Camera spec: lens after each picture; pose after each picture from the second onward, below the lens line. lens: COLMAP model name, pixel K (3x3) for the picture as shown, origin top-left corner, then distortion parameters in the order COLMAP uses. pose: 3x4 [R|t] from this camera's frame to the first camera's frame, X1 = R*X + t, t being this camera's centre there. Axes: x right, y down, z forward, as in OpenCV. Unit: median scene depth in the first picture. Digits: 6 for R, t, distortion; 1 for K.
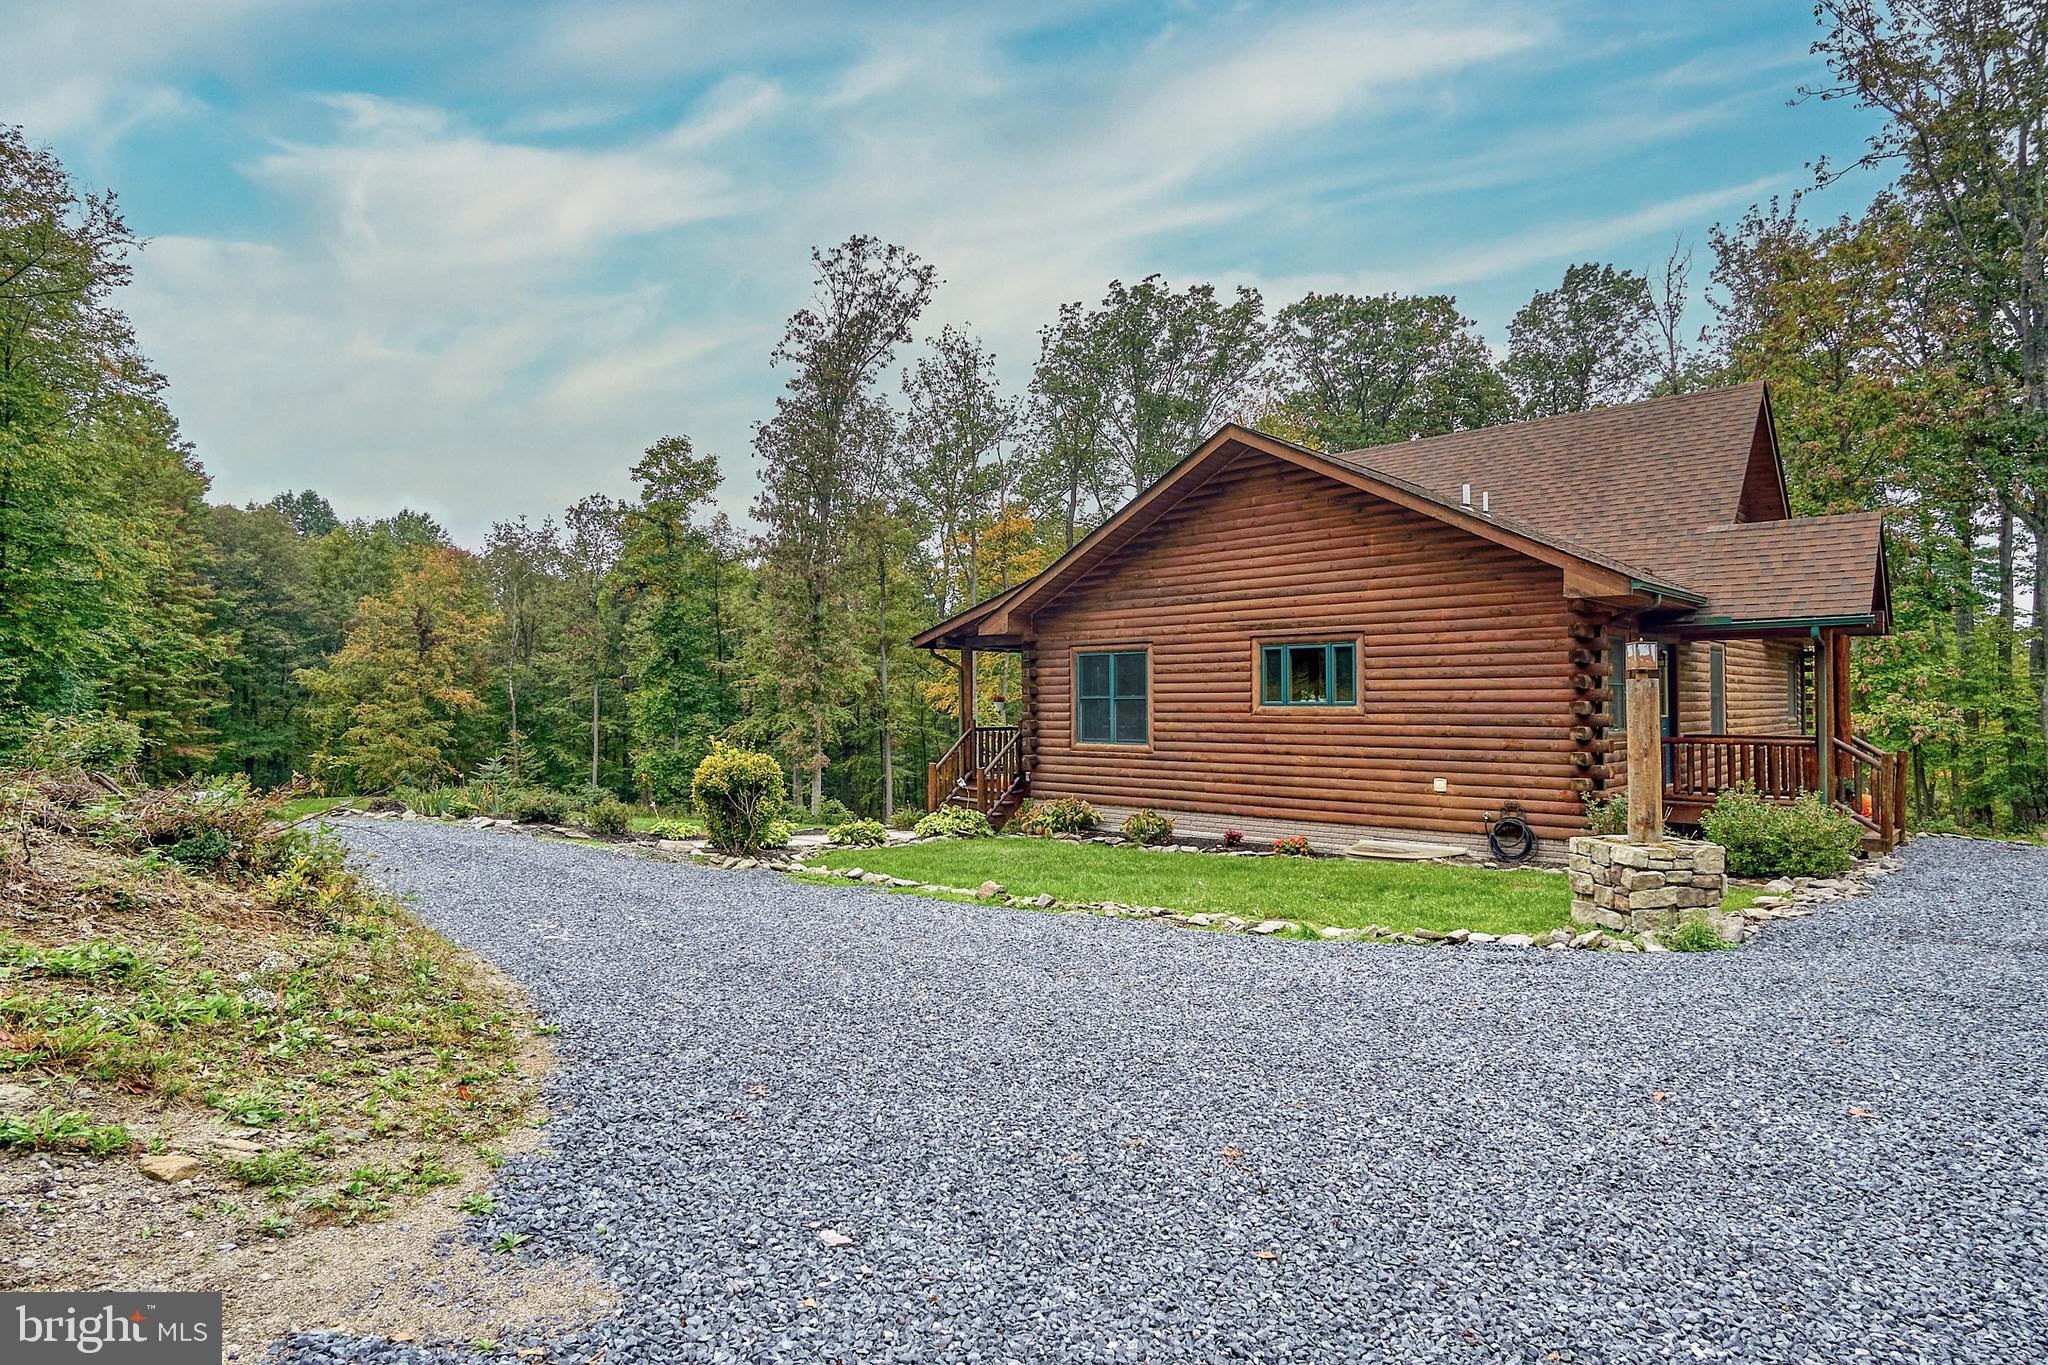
lens RADIAL K [[1095.5, 0, 1026.1], [0, 1095.5, 678.4], [0, 0, 1]] dist [-0.034600, 0.010194]
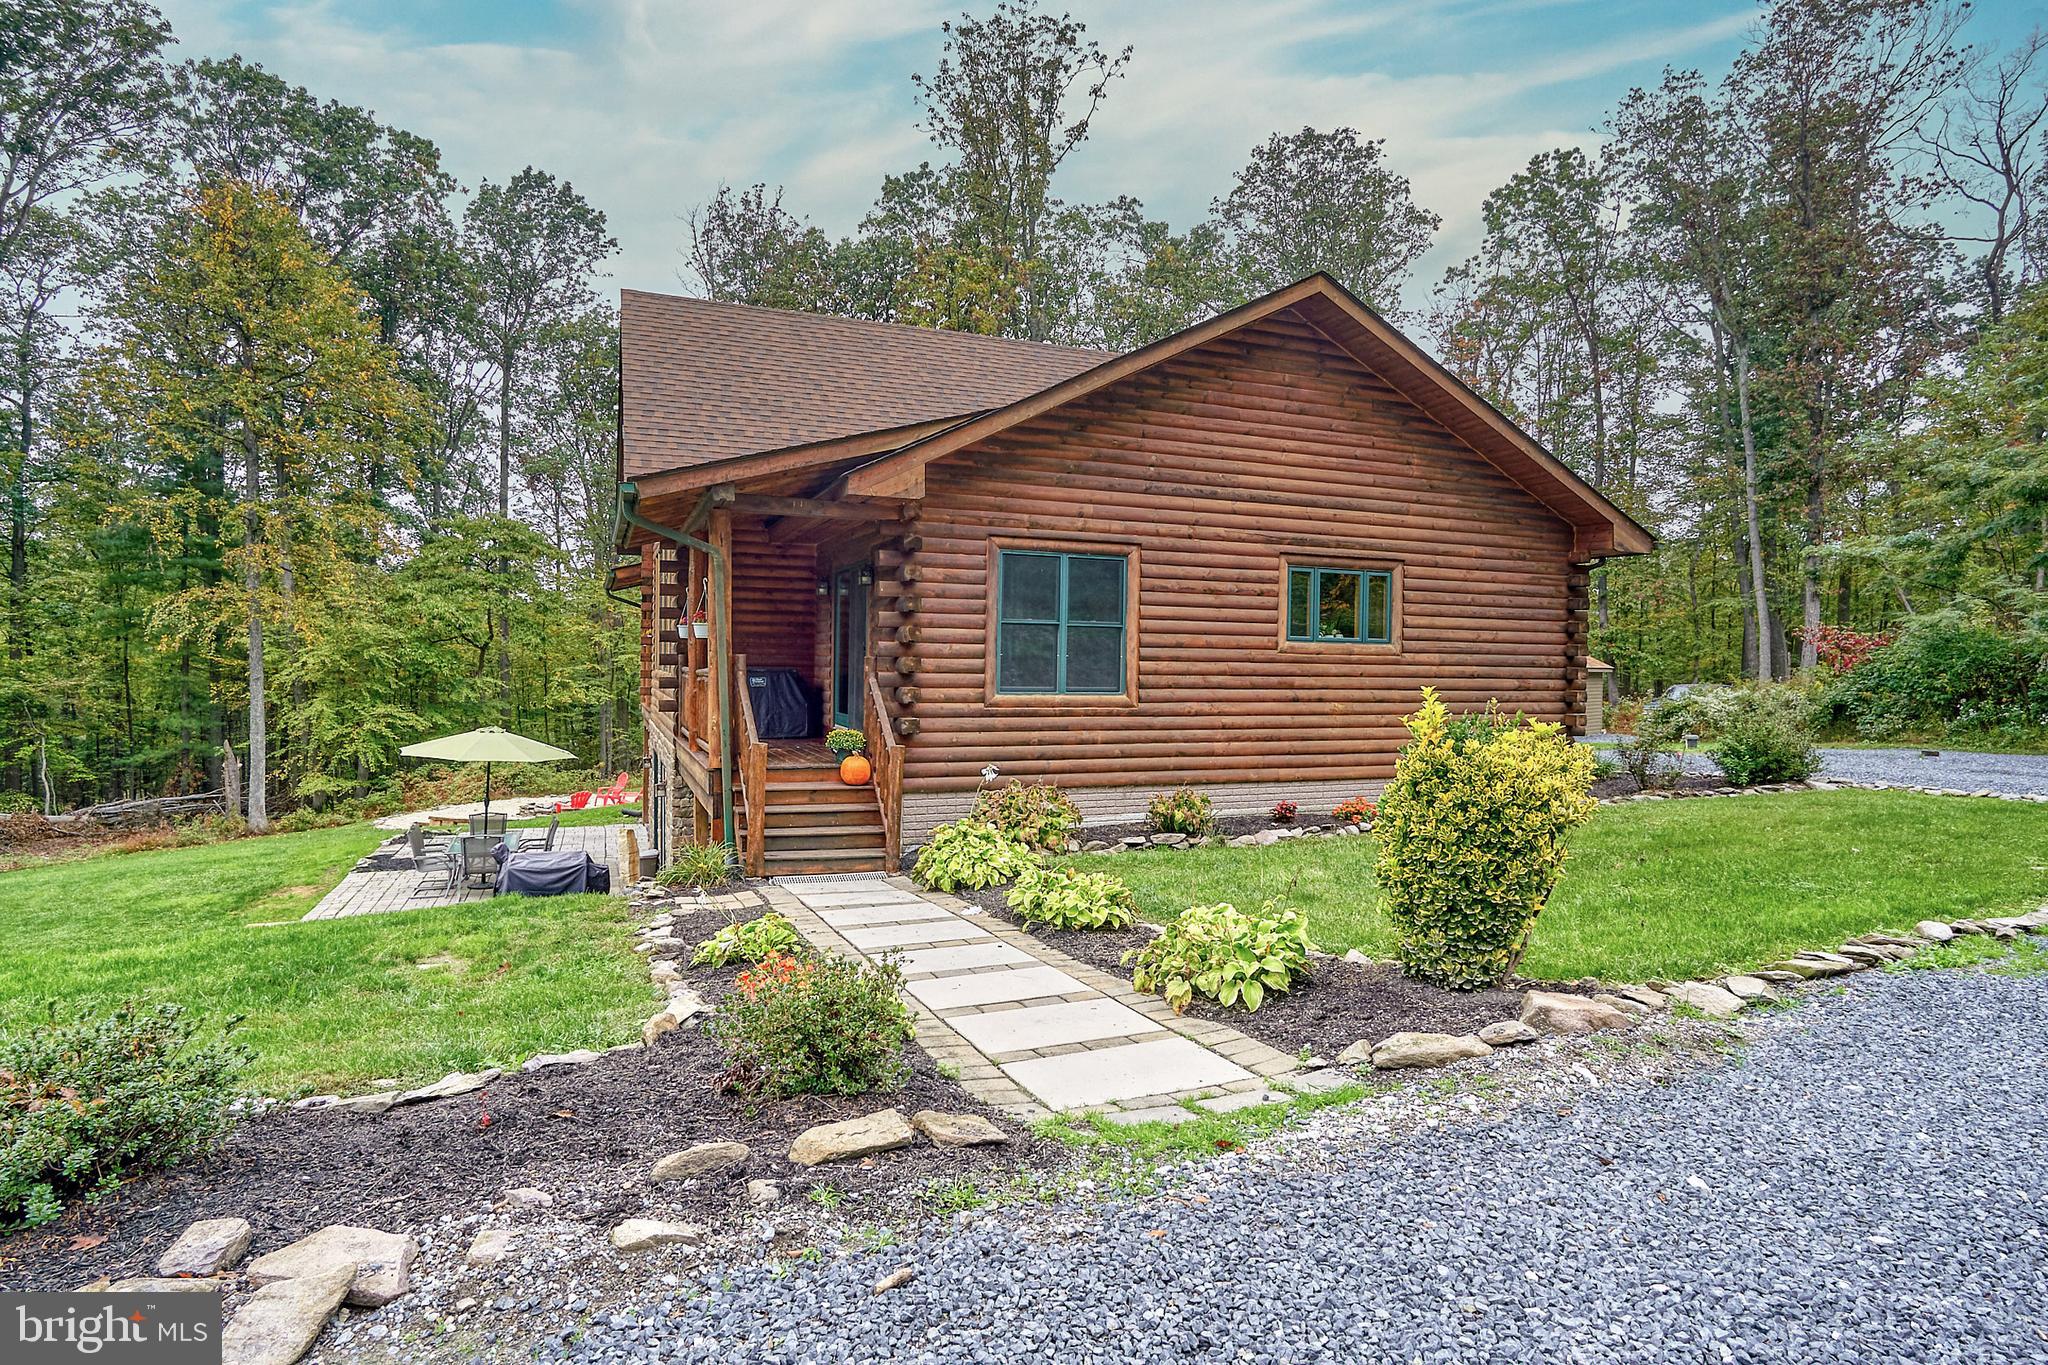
lens RADIAL K [[1095.5, 0, 1026.1], [0, 1095.5, 678.4], [0, 0, 1]] dist [-0.034600, 0.010194]
pose [[0.410162, -0.007144, 0.911985, -0.569717], [-0.037275, 0.999002, 0.024589, 0.038397], [-0.911251, -0.044079, 0.409486, 0.825303]]
